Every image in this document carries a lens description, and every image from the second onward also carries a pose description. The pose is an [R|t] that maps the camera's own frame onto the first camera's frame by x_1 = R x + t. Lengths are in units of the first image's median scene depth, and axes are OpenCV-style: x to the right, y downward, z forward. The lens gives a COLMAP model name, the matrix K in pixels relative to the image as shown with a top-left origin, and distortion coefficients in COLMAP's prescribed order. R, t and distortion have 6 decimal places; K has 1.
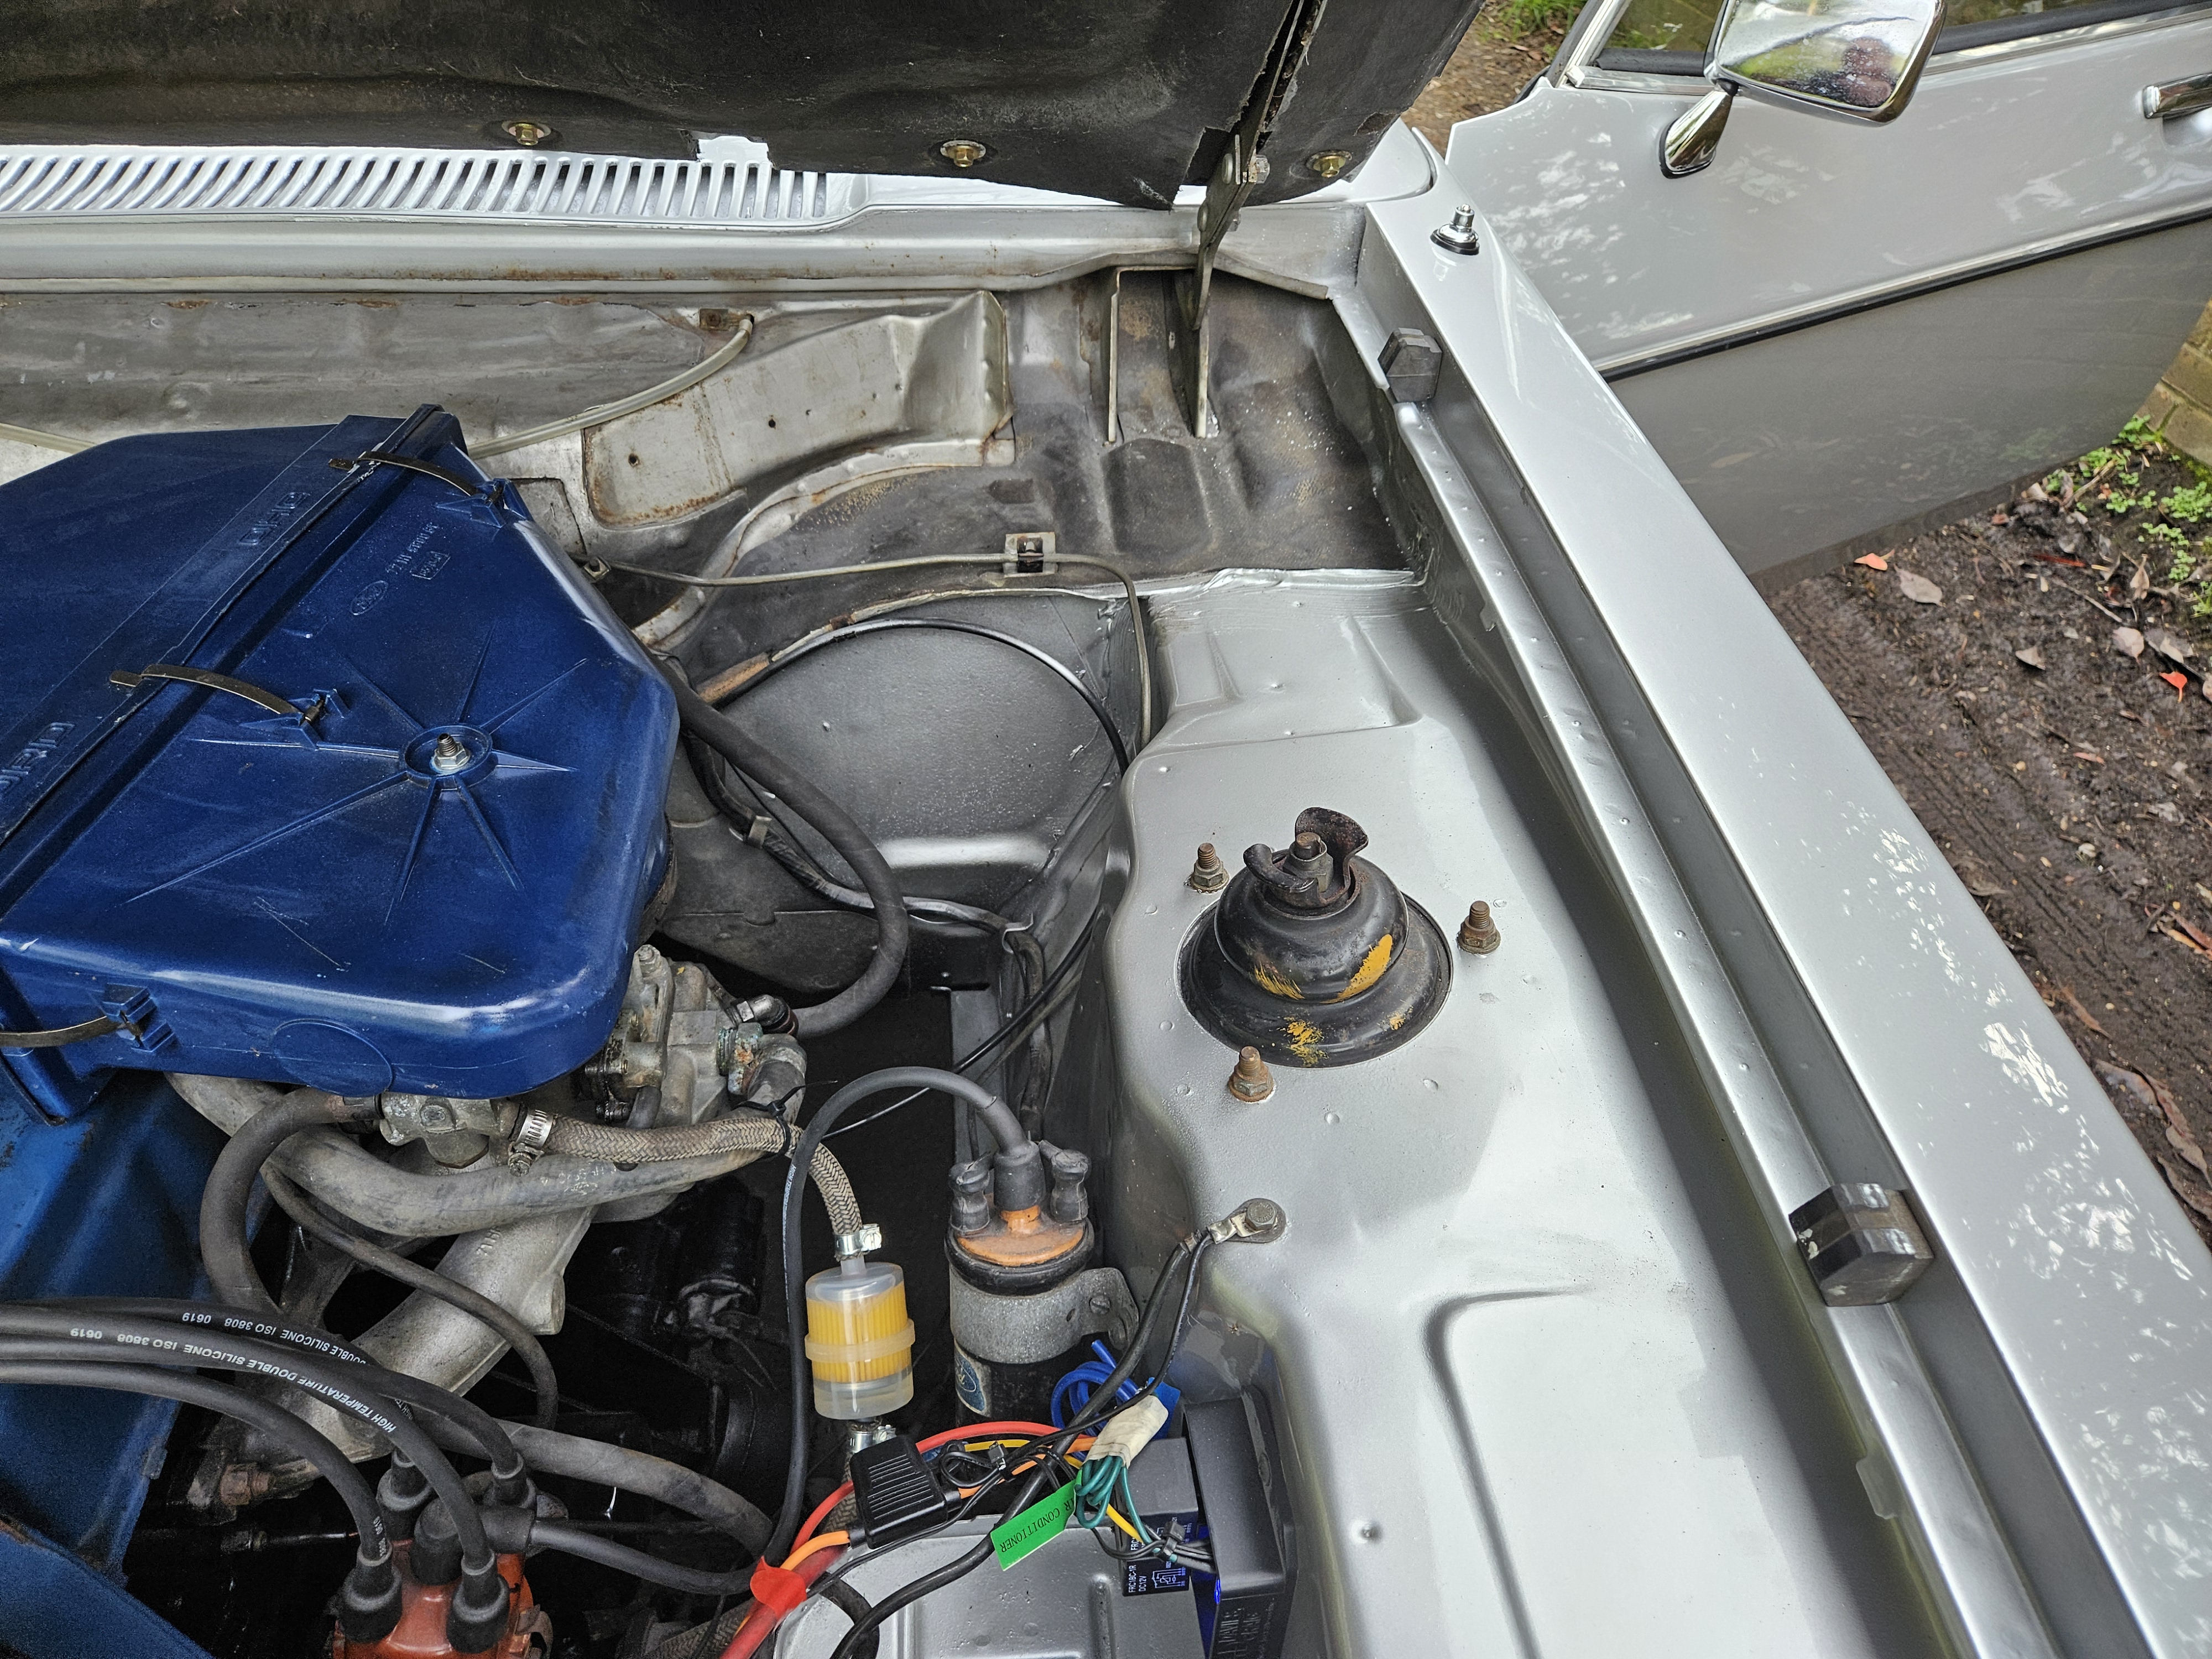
lens RADIAL K [[1480.8, 0, 1096.9], [0, 1480.8, 849.5], [0, 0, 1]] dist [0.059988, -0.051313]
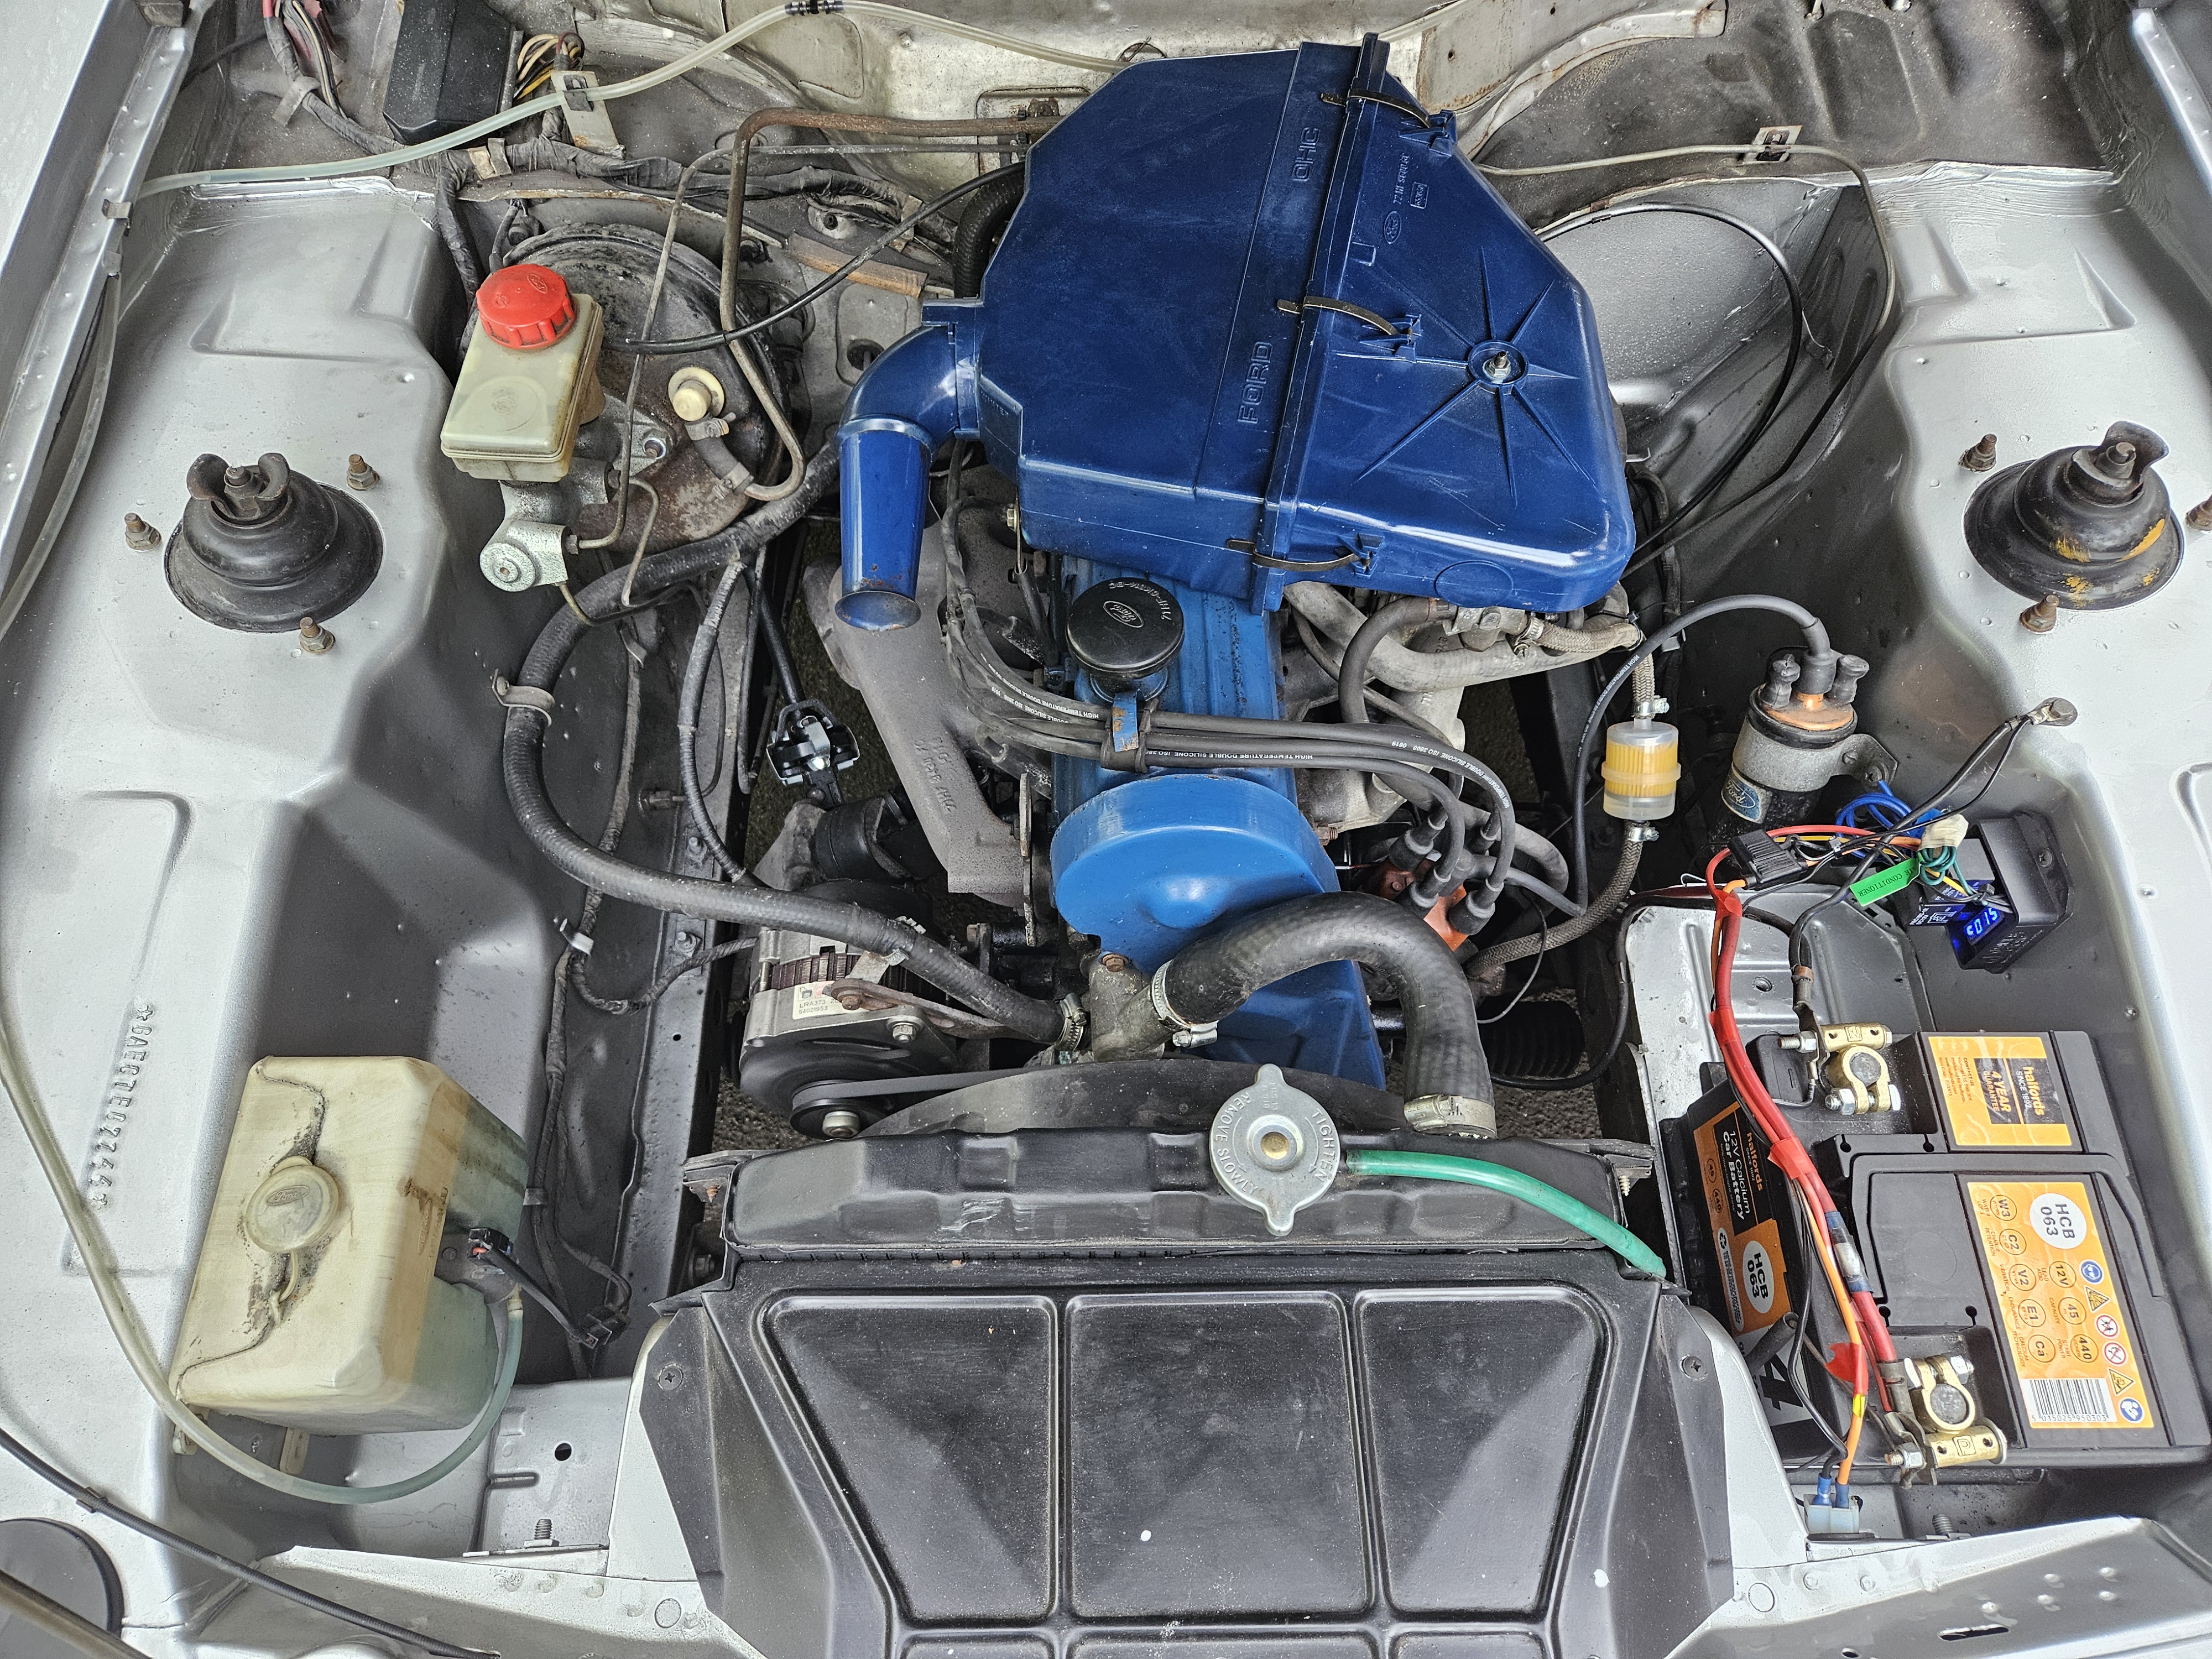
lens RADIAL K [[1480.8, 0, 1096.9], [0, 1480.8, 849.5], [0, 0, 1]] dist [0.059988, -0.051313]
pose [[0.996617, 0.053990, -0.061960, -0.469380], [-0.028125, 0.932476, 0.360135, -0.091092], [0.077220, -0.357175, 0.930840, -0.349468]]
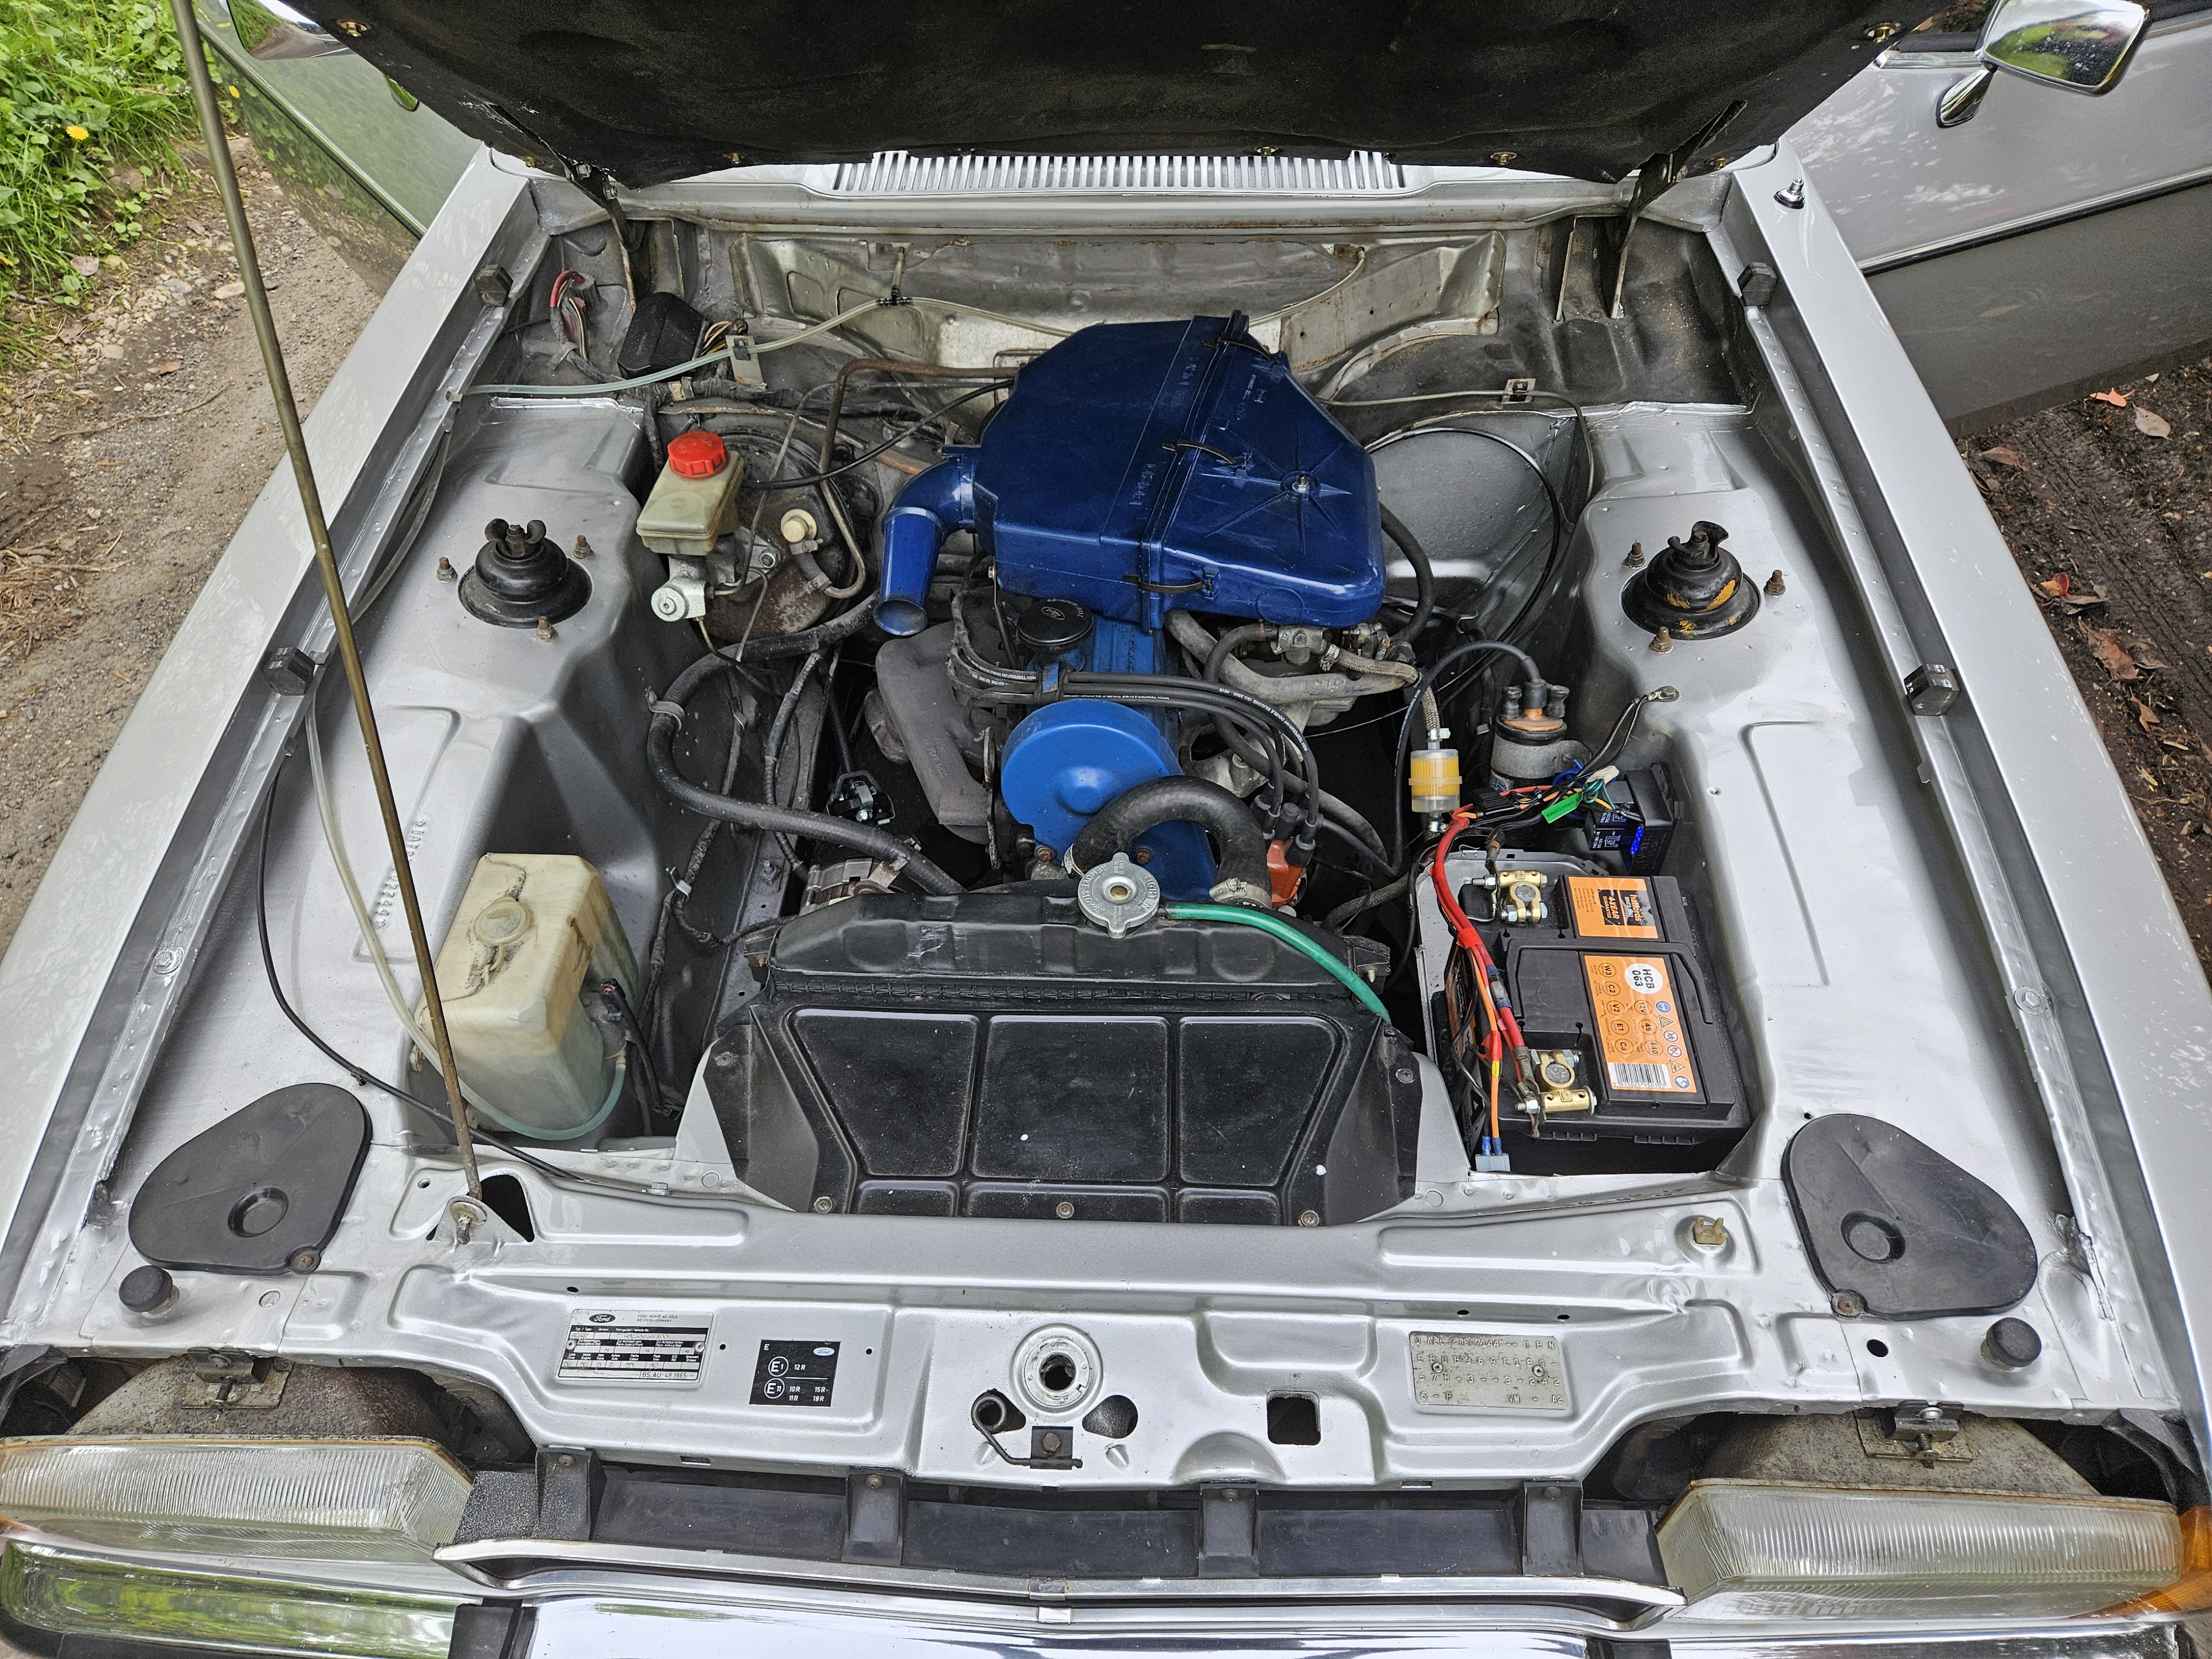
lens RADIAL K [[1480.8, 0, 1096.9], [0, 1480.8, 849.5], [0, 0, 1]] dist [0.059988, -0.051313]
pose [[0.989947, 0.063867, -0.126197, -0.280973], [-0.048428, 0.991369, 0.121833, 0.149806], [0.132889, -0.114496, 0.984495, -0.879141]]
